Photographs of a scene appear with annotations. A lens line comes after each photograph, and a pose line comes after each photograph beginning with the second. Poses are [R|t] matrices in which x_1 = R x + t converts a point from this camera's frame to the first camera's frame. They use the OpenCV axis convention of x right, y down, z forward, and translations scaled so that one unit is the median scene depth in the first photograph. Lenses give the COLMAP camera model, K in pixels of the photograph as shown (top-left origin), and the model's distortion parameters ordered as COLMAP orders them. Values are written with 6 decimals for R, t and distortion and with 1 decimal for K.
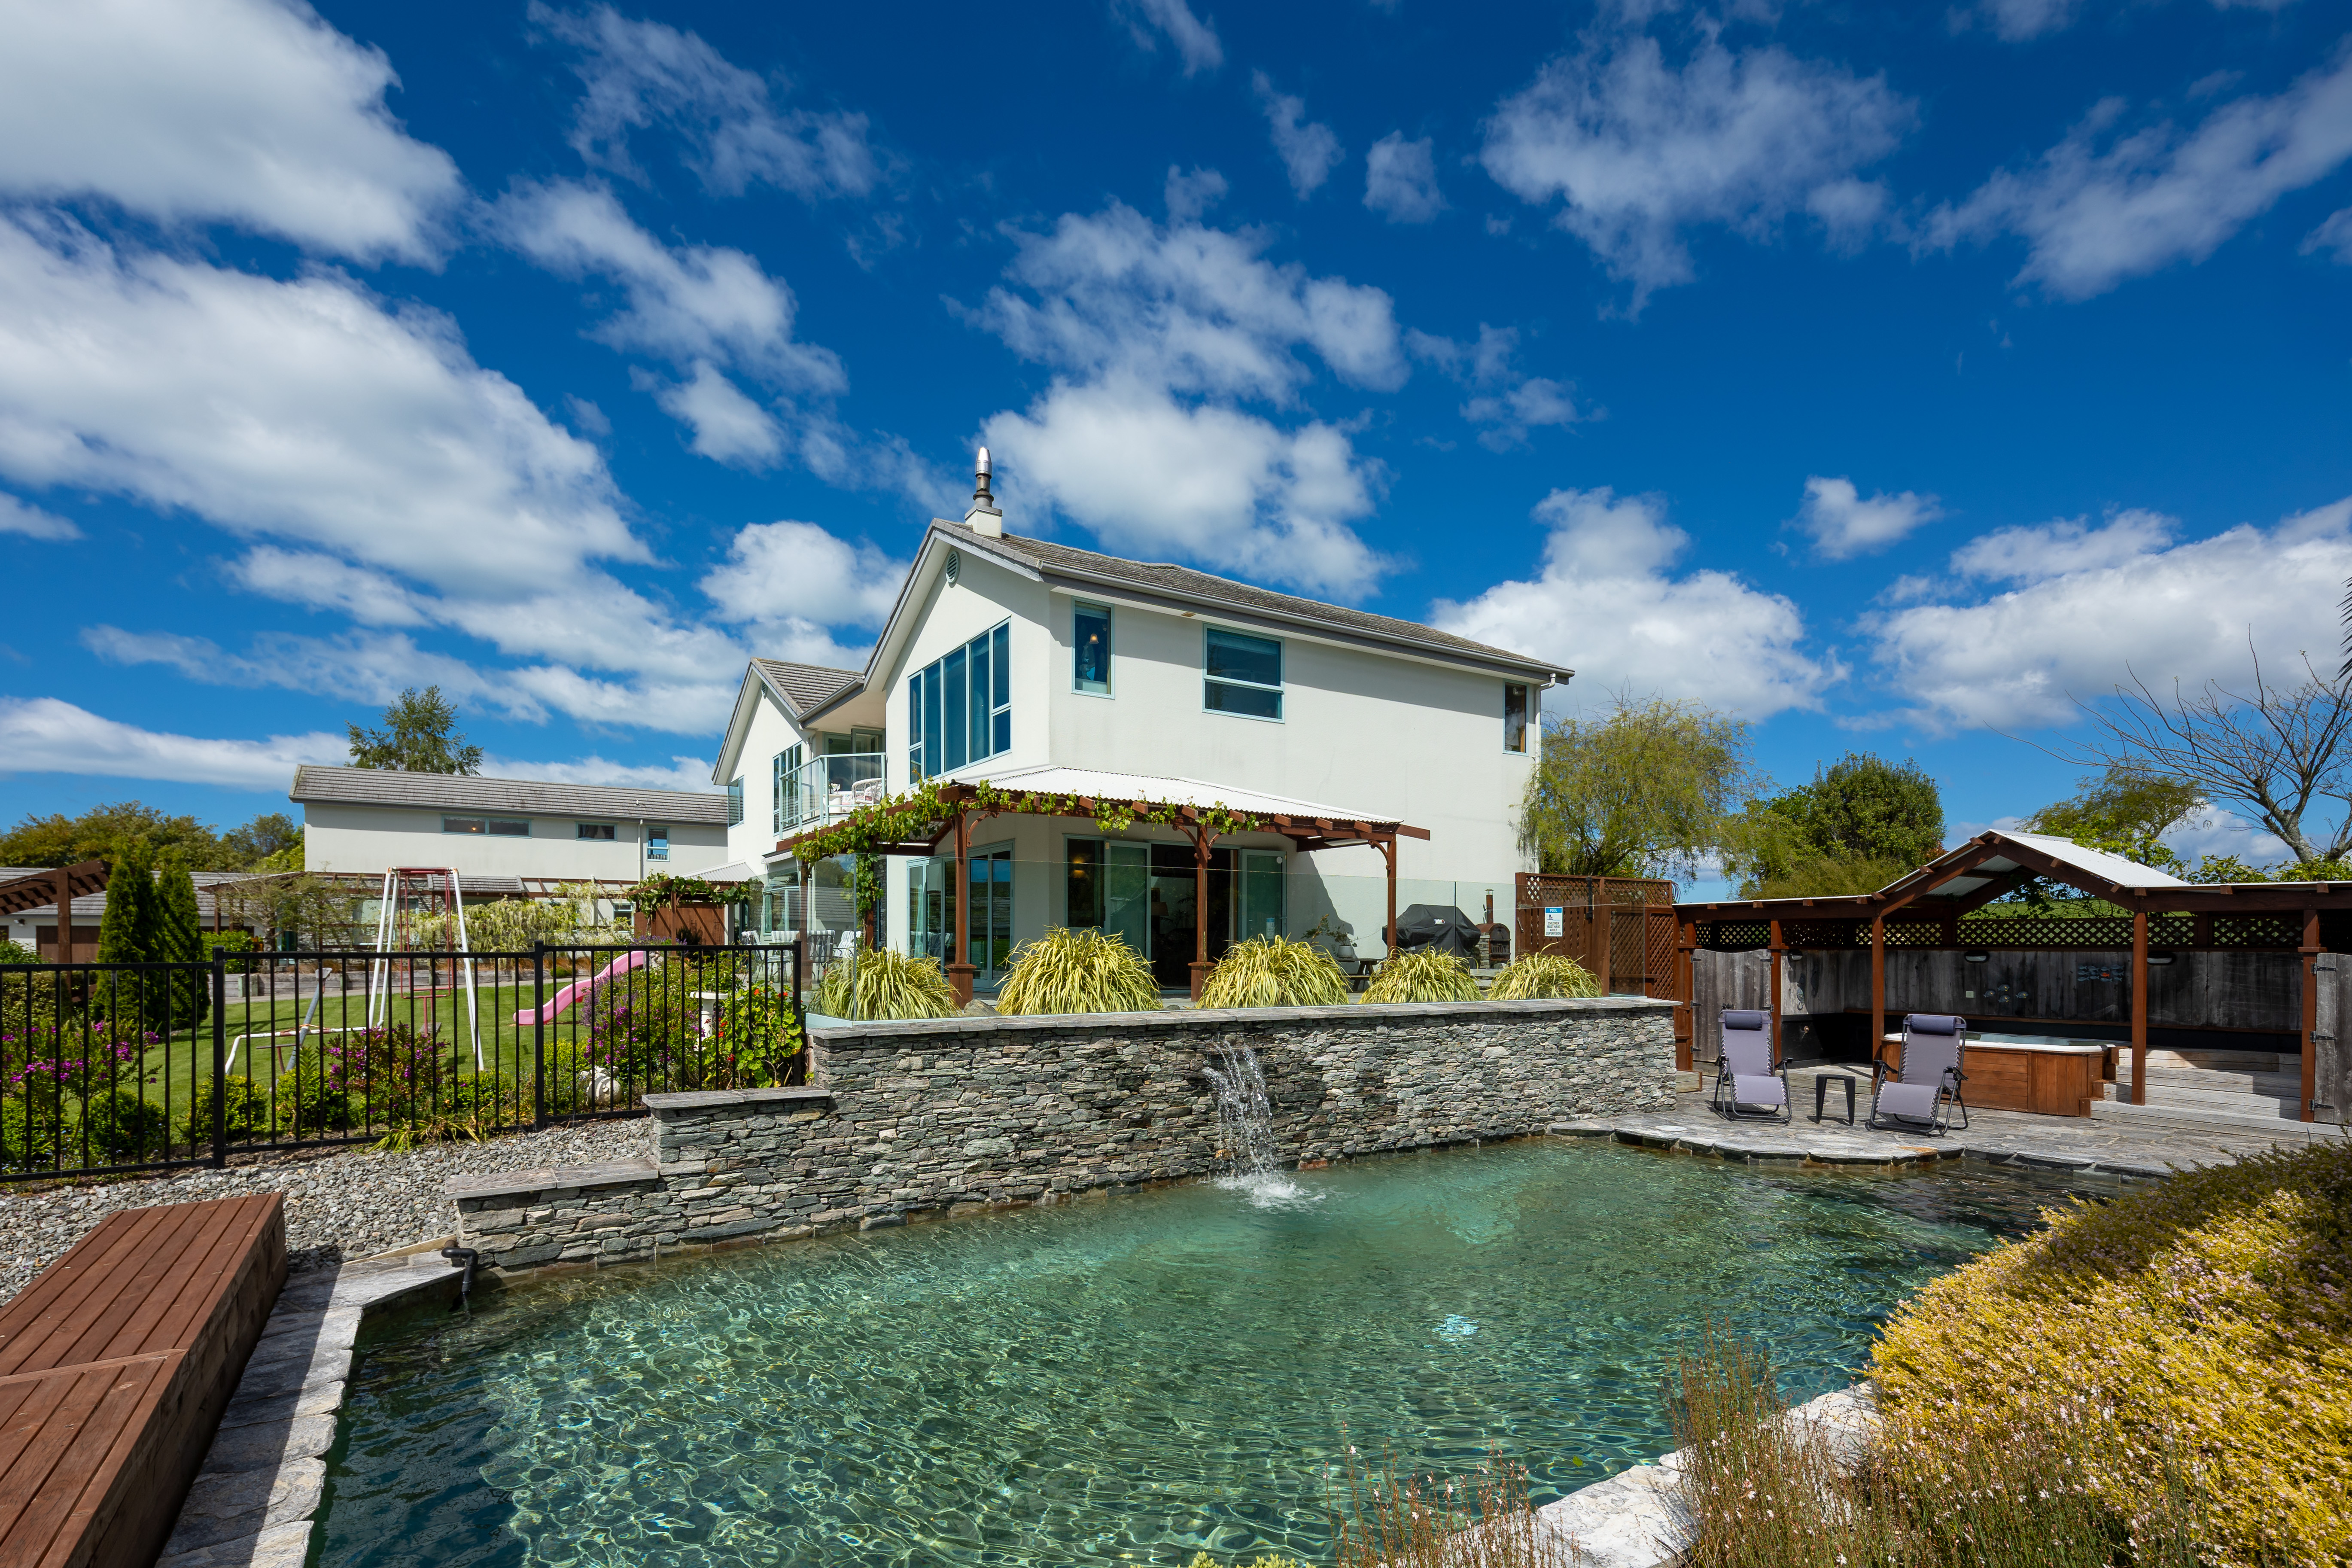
lens RADIAL K [[1116.1, 0, 1168.6], [0, 1116.1, 941.3], [0, 0, 1]] dist [0.065125, -0.020626]
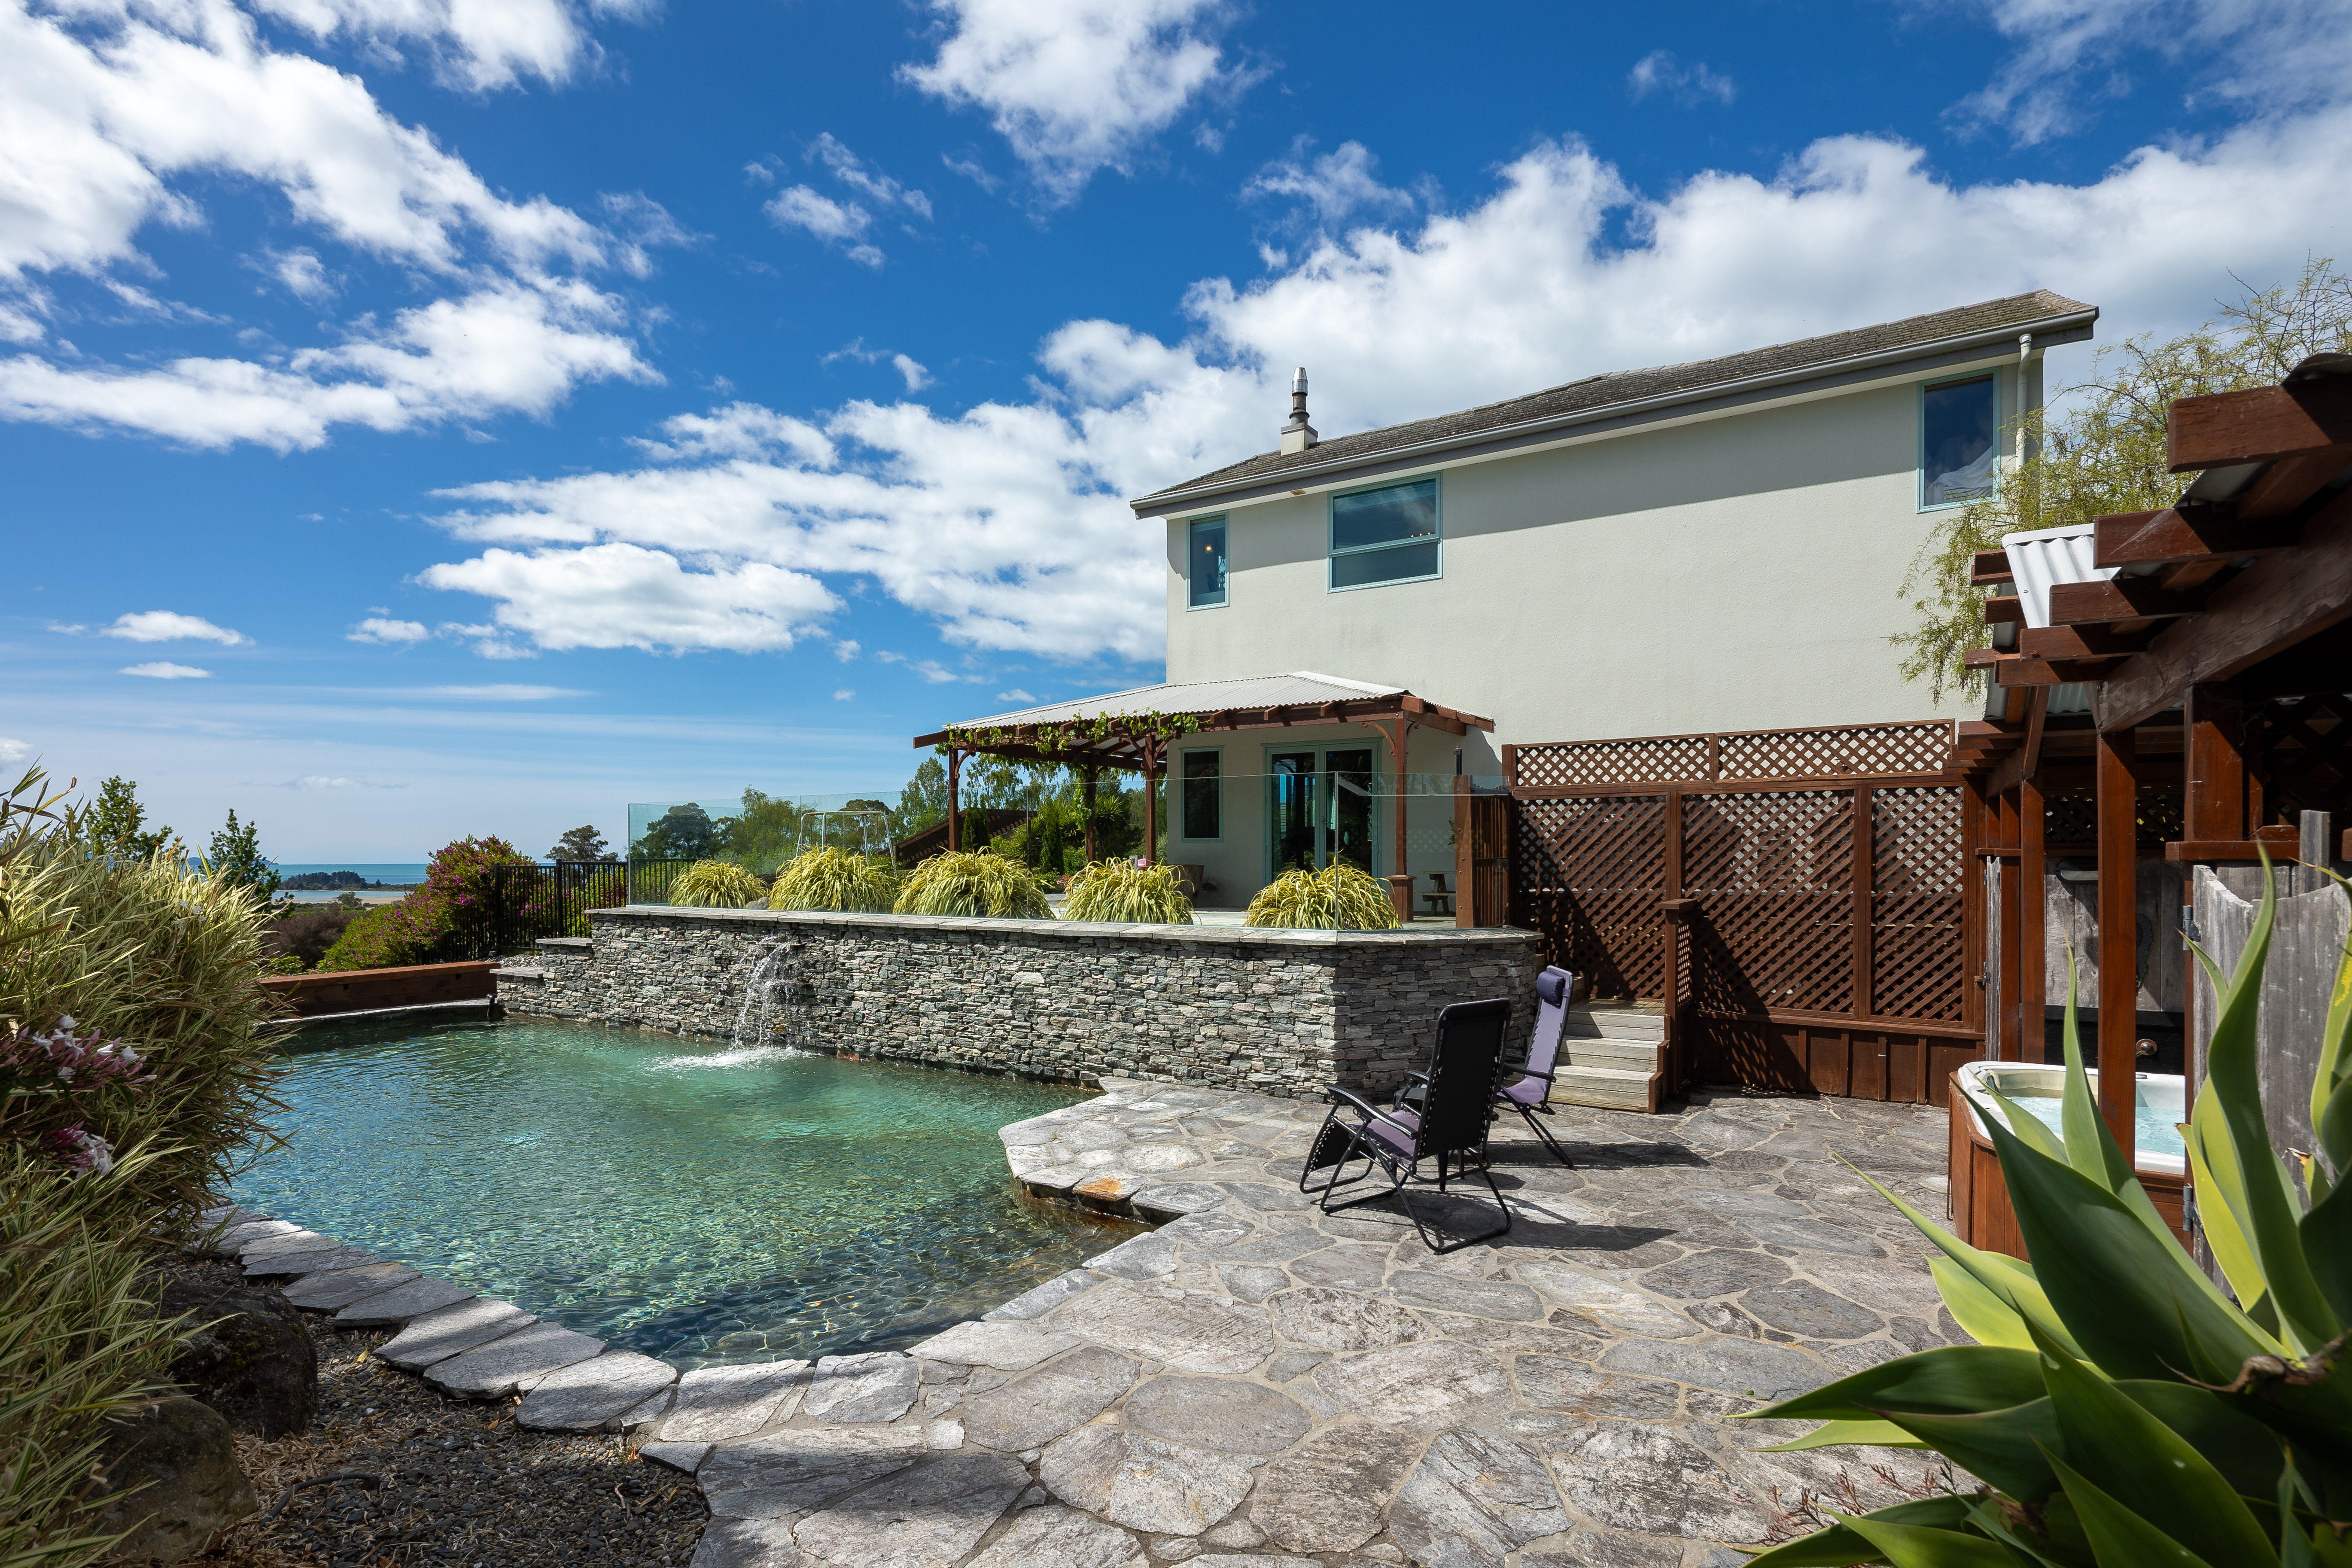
lens RADIAL K [[1145.3, 0, 1164.4], [0, 1145.3, 859.3], [0, 0, 1]] dist [-0.000349, -0.000292]
pose [[0.422337, -0.002978, -0.906434, 1.212654], [0.010014, 0.999949, 0.001381, 0.005328], [0.906383, -0.009661, 0.422346, 0.756793]]
